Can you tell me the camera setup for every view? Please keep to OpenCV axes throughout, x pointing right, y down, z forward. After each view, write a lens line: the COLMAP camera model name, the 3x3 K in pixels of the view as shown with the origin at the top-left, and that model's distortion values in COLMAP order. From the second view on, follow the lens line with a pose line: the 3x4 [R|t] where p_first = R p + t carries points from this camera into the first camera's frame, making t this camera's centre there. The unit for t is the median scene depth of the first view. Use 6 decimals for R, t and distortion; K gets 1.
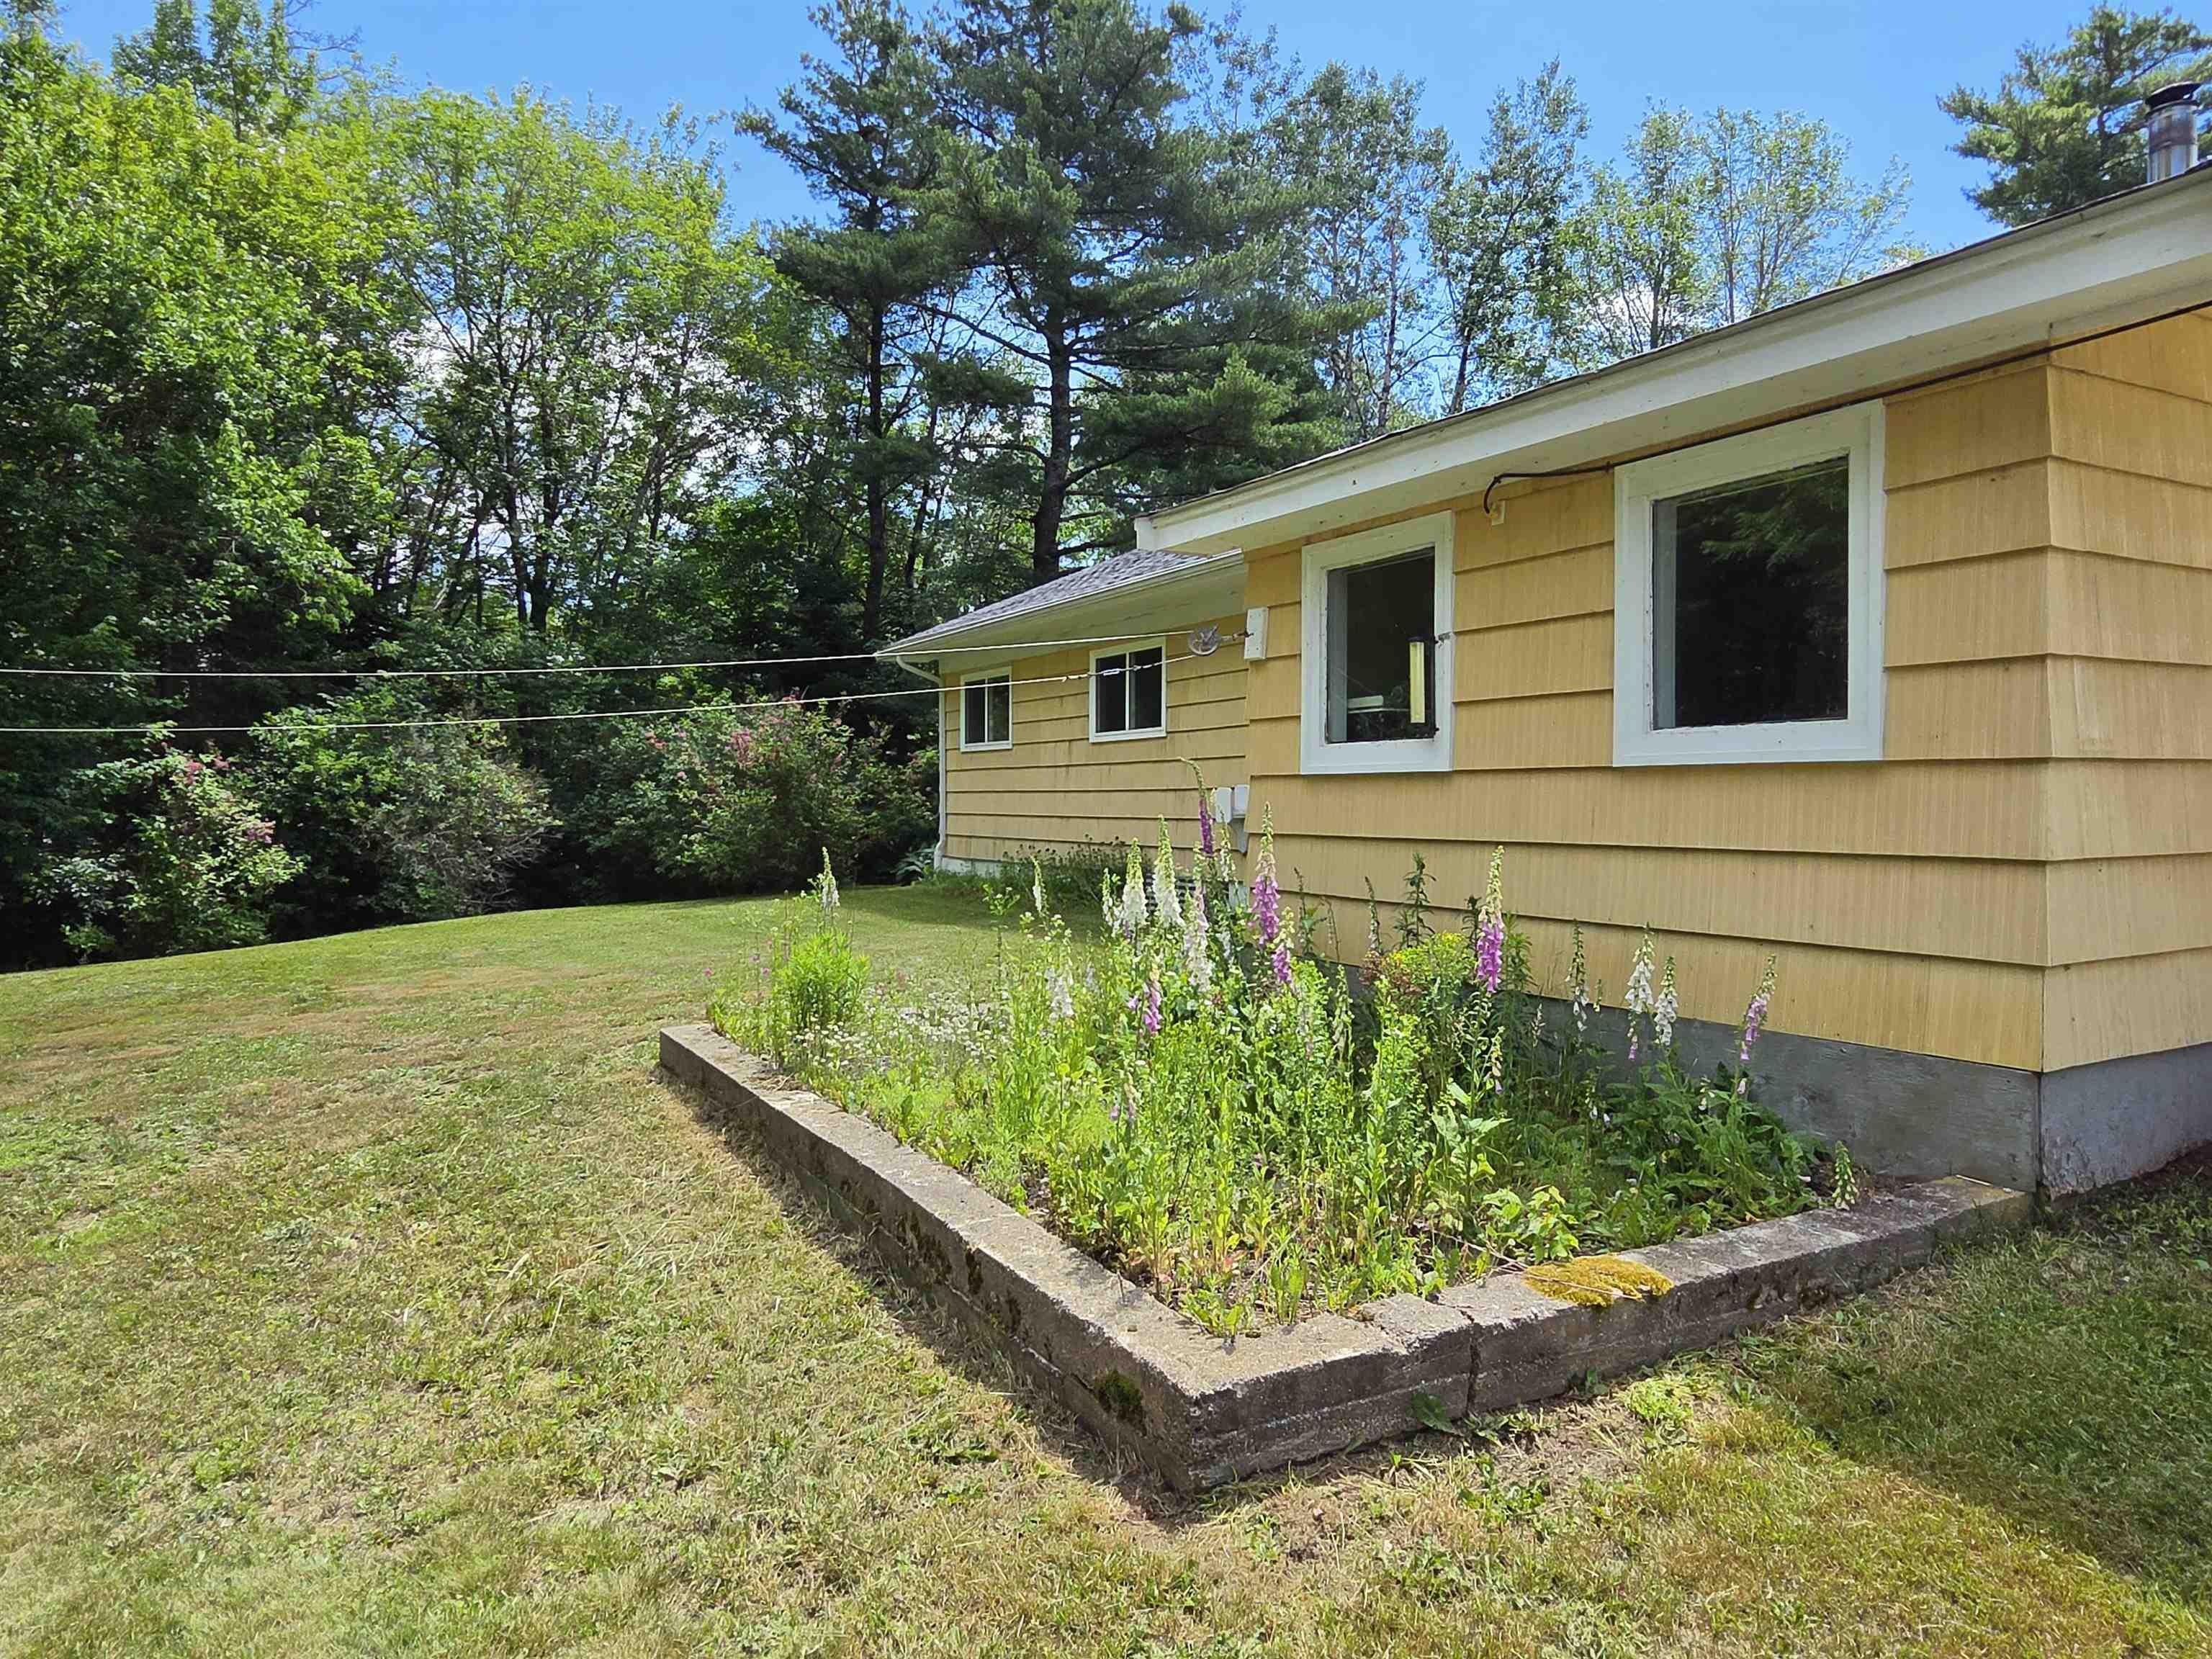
lens RADIAL K [[1411.2, 0, 1106.6], [0, 1411.2, 835.0], [0, 0, 1]] dist [-0.015889, 0.002703]
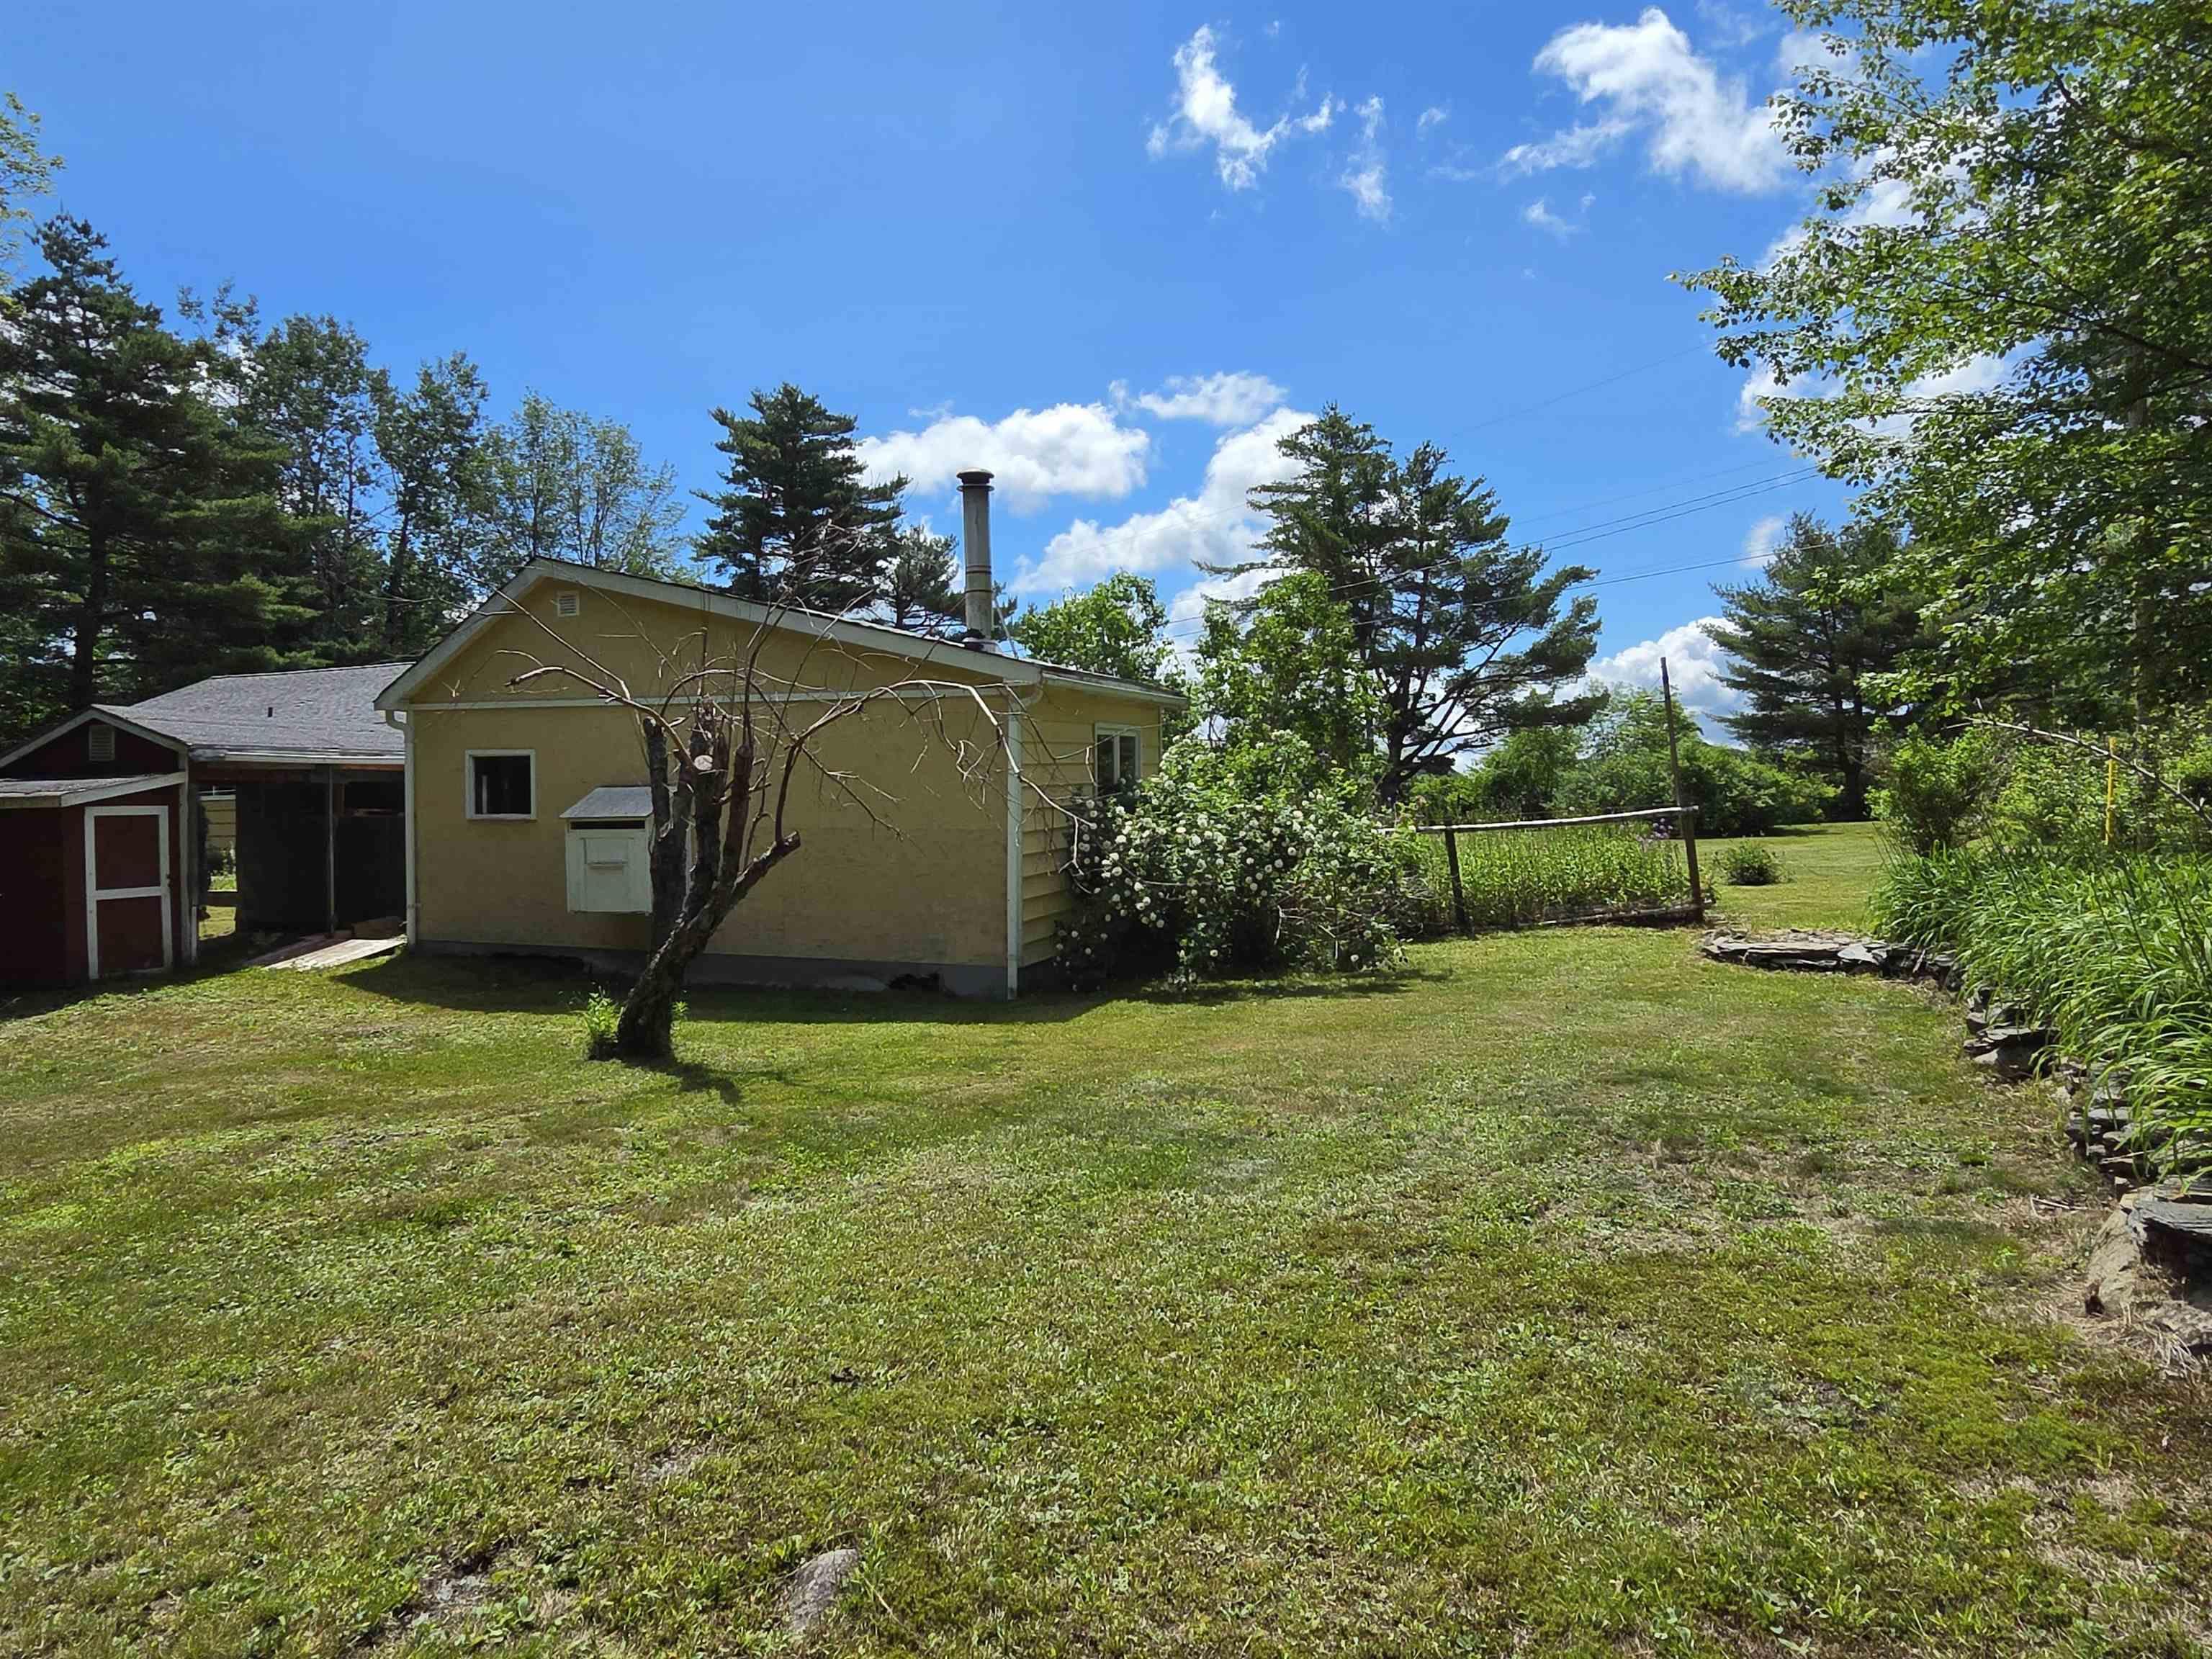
lens RADIAL K [[1411.2, 0, 1110.0], [0, 1411.2, 828.9], [0, 0, 1]] dist [-0.015889, 0.002703]
pose [[0.770852, -0.011078, 0.636918, -0.191293], [0.030358, 0.999352, -0.019359, 0.038247], [-0.636290, 0.034259, 0.770689, -0.973174]]
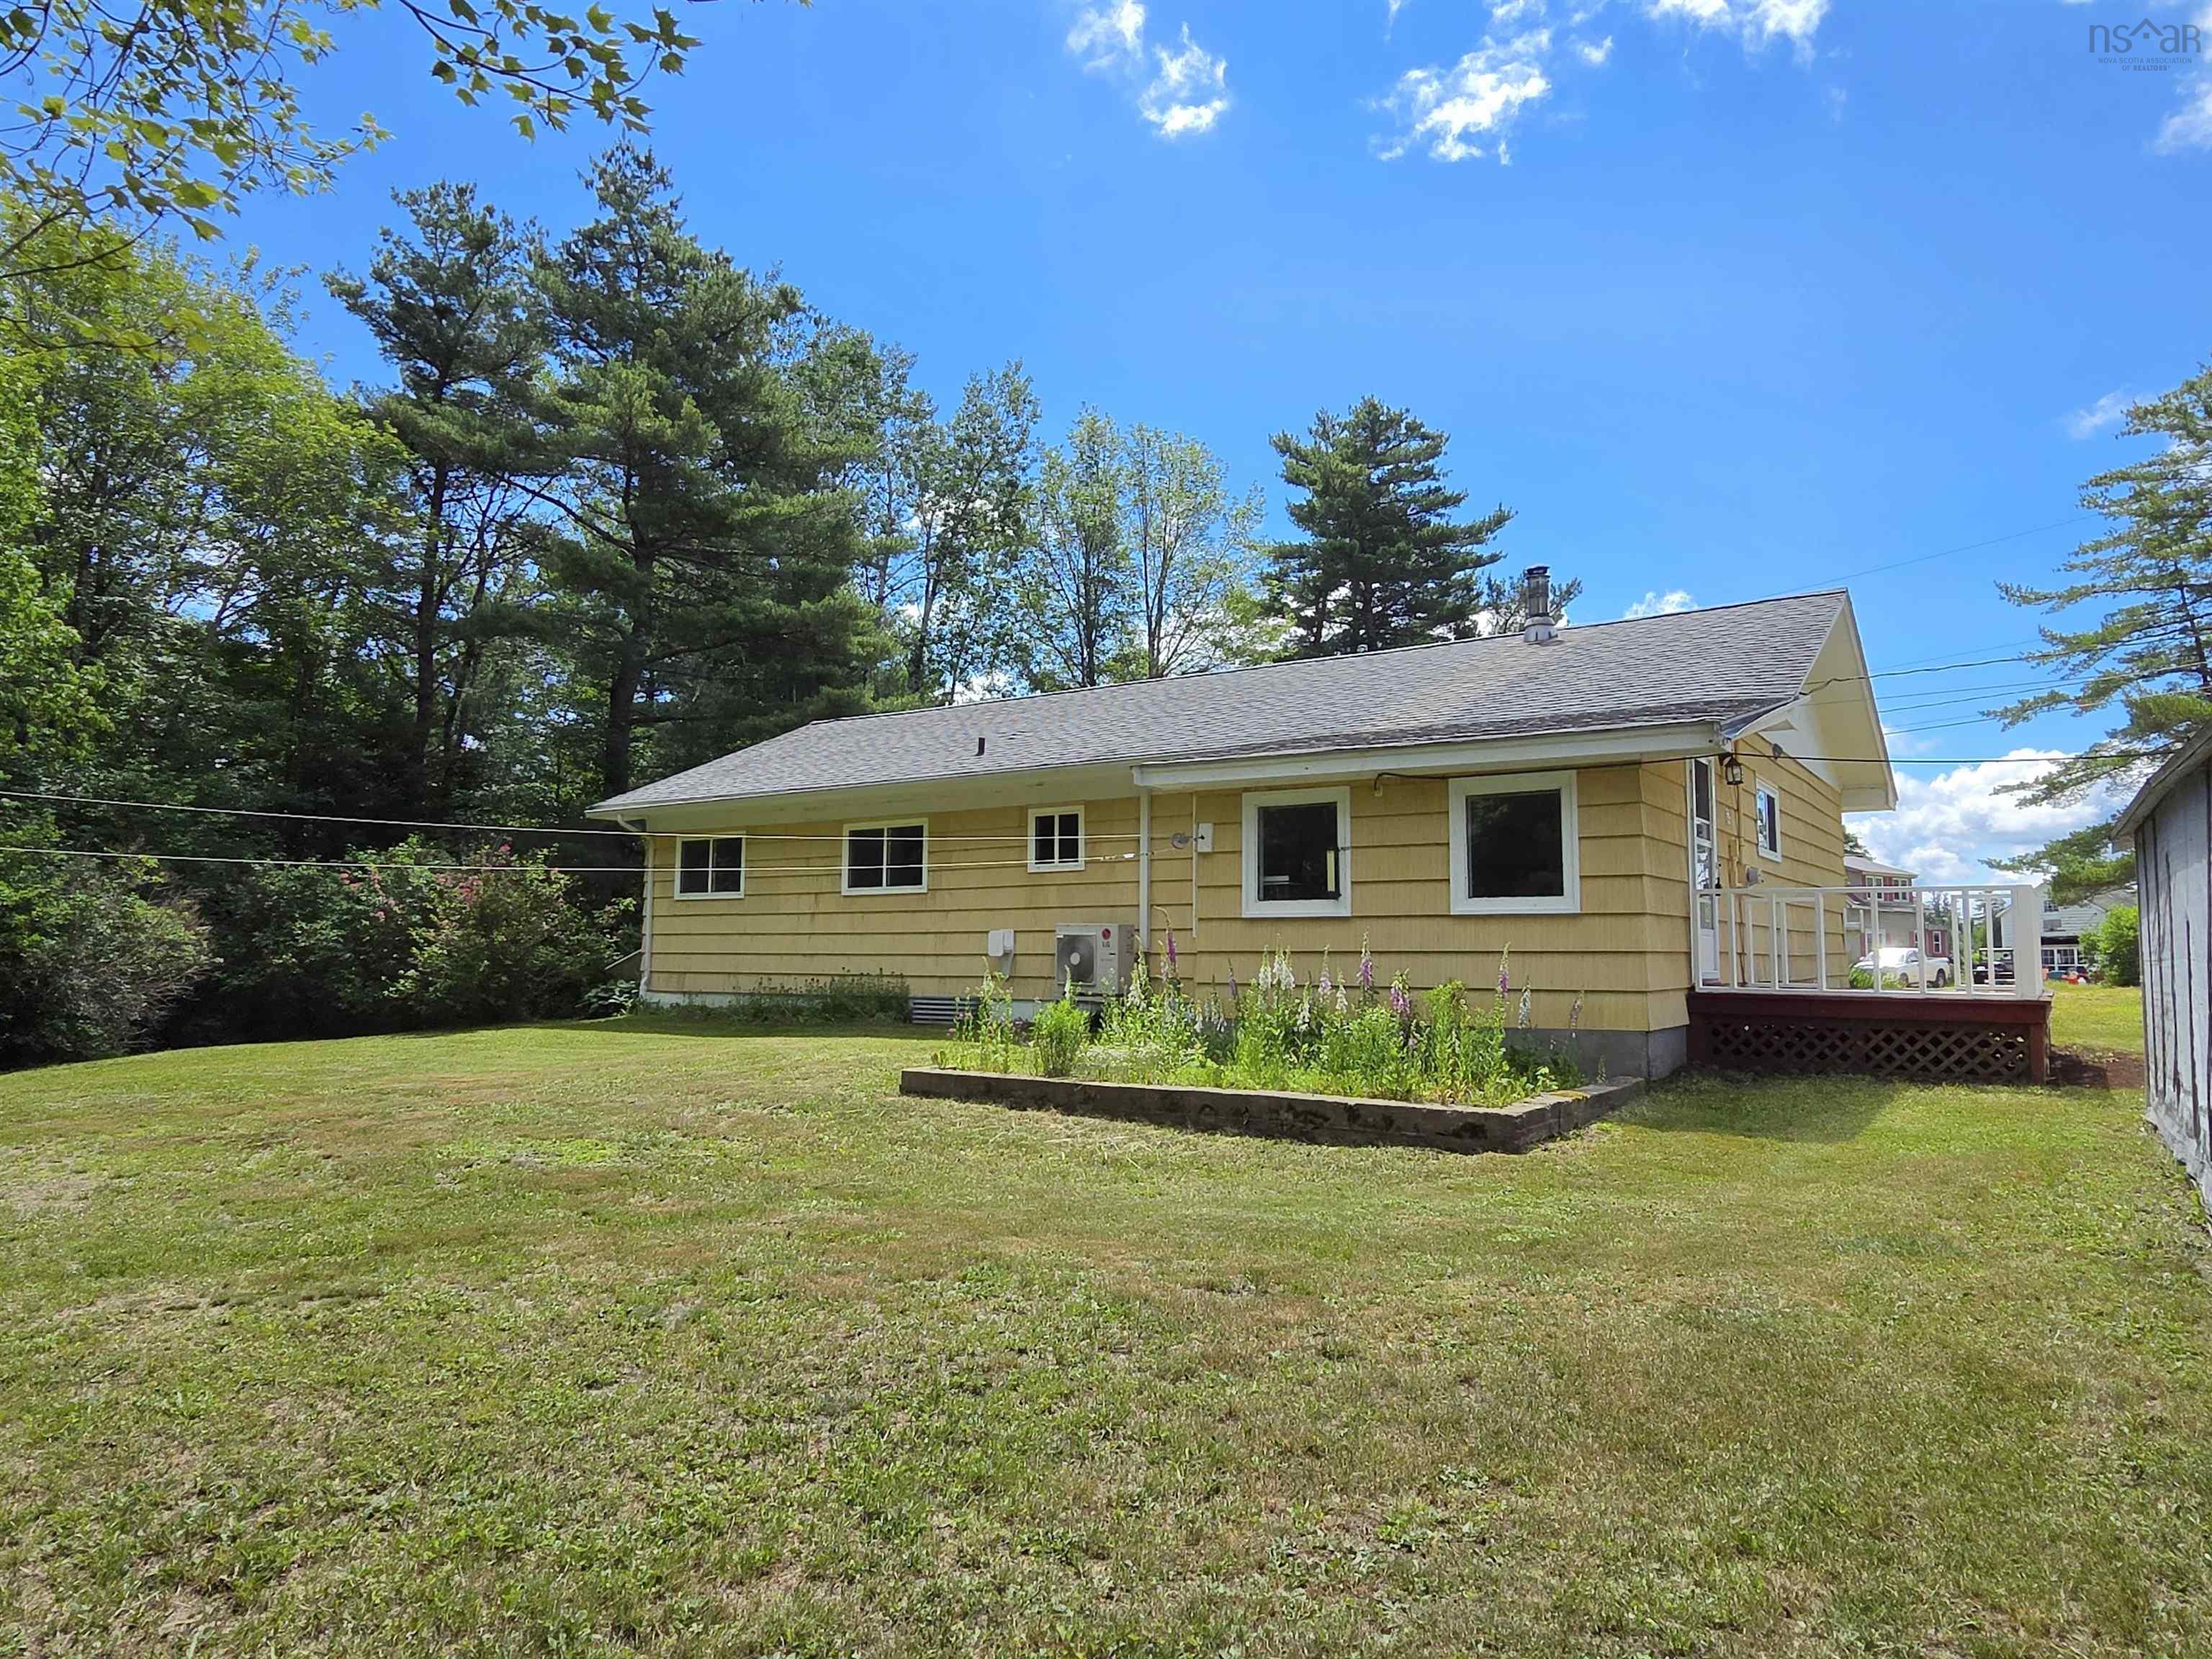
lens RADIAL K [[1411.2, 0, 1103.8], [0, 1411.2, 839.7], [0, 0, 1]] dist [-0.015889, 0.002703]
pose [[0.887547, 0.043766, 0.458635, -0.262703], [0.006466, 0.994196, -0.107386, 0.015661], [-0.460673, 0.098276, 0.882113, -0.161334]]
